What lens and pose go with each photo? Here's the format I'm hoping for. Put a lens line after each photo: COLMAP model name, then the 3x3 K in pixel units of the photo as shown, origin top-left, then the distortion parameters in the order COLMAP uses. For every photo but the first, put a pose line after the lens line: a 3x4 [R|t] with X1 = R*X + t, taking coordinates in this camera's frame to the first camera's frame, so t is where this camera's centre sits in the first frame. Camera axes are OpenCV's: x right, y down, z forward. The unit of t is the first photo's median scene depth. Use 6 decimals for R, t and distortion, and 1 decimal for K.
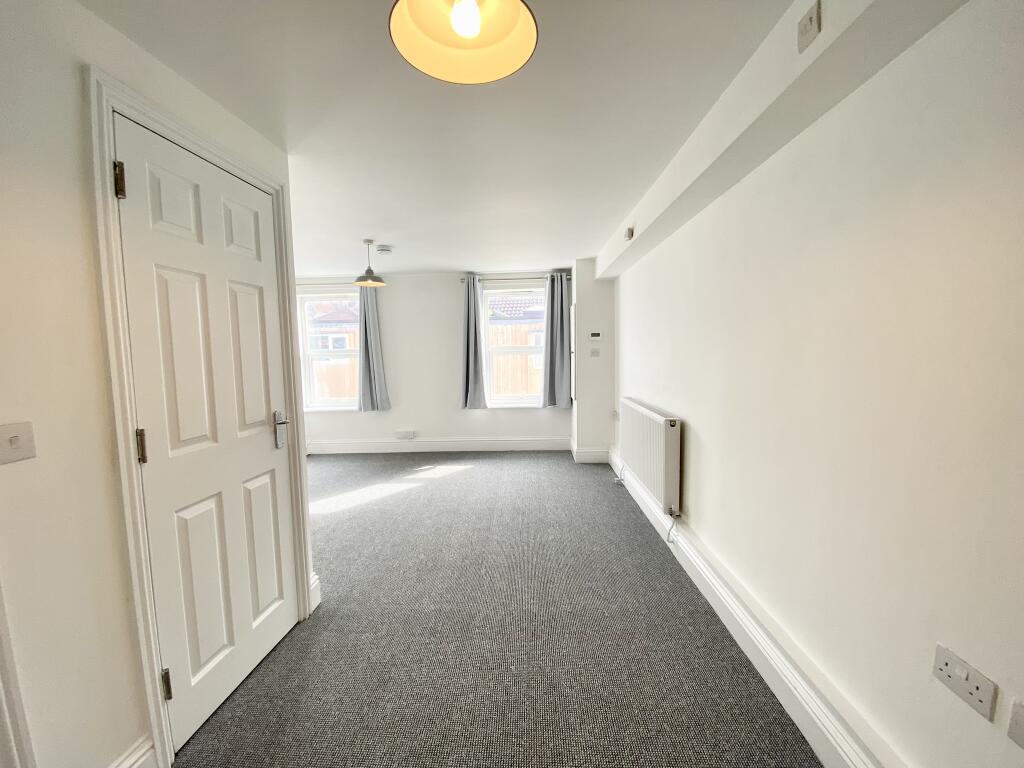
lens RADIAL K [[405.7, 0, 512.0], [0, 405.7, 384.0], [0, 0, 1]] dist [0.000802, -0.000056]
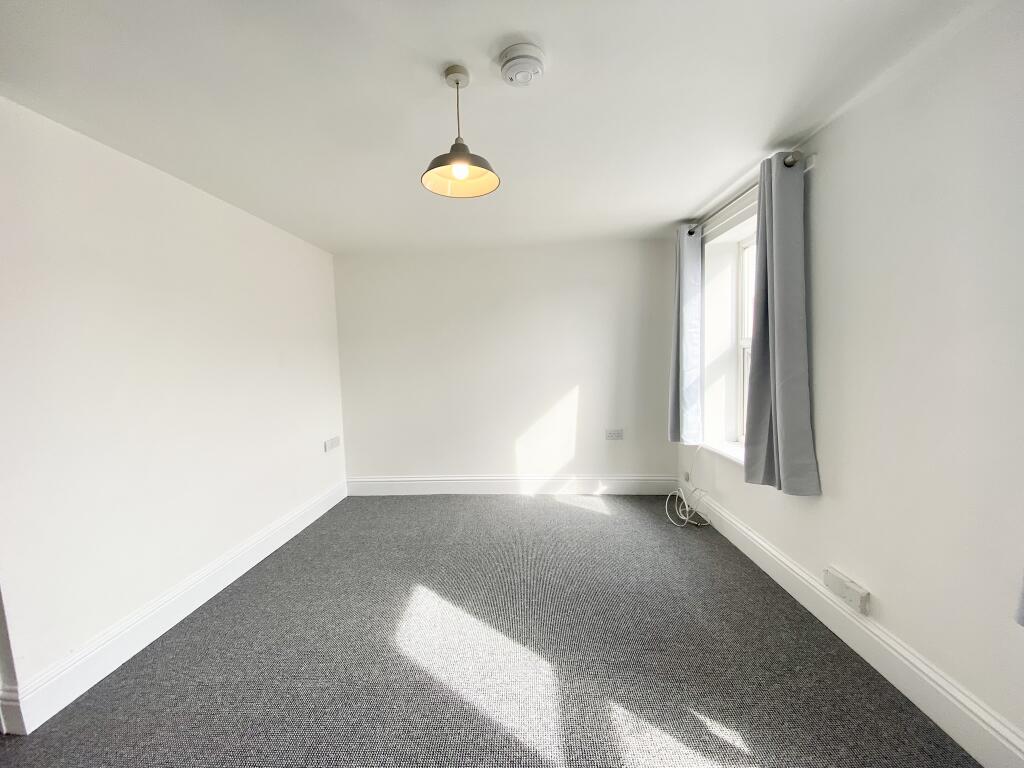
lens RADIAL K [[411.4, 0, 509.1], [0, 411.4, 381.9], [0, 0, 1]] dist [-0.016683, -0.000348]
pose [[0.011354, 0.090686, -0.995815, 0.051542], [-0.052175, 0.994576, 0.089979, -0.061993], [0.998573, 0.050935, 0.016024, 0.738997]]
